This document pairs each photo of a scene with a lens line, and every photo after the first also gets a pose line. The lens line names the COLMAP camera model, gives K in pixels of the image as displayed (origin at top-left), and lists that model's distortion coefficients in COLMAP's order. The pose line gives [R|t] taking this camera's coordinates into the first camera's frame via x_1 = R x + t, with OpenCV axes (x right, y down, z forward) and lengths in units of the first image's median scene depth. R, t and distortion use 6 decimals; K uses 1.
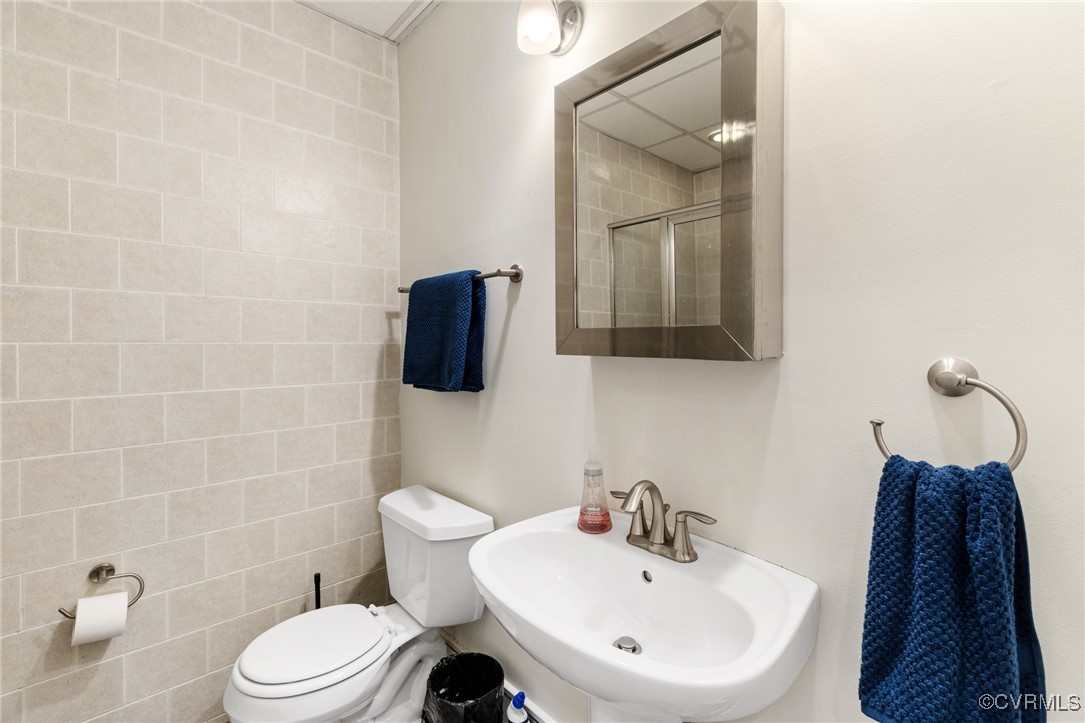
lens RADIAL K [[470.0, 0, 542.6], [0, 470.0, 342.0], [0, 0, 1]] dist [-0.001815, 0.000255]
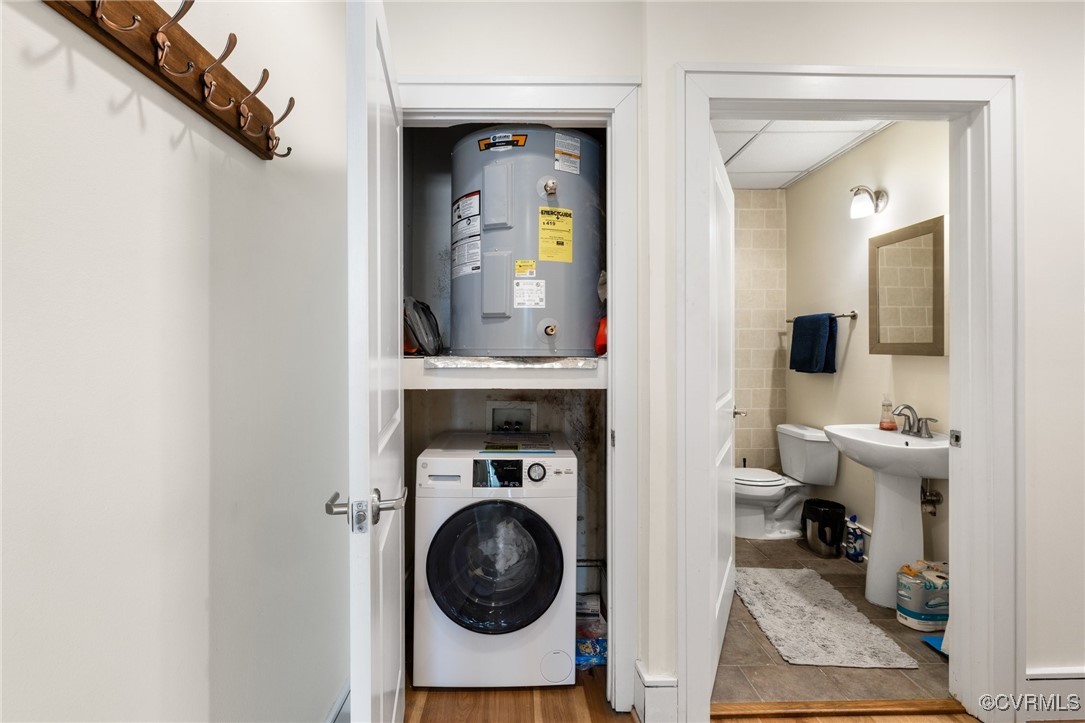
lens RADIAL K [[470.0, 0, 542.6], [0, 470.0, 342.0], [0, 0, 1]] dist [-0.001815, 0.000255]
pose [[0.750558, 0.001253, -0.660803, 0.267331], [-0.011909, 0.999861, -0.011631, 0.010919], [0.660697, 0.016599, 0.750469, -1.373902]]
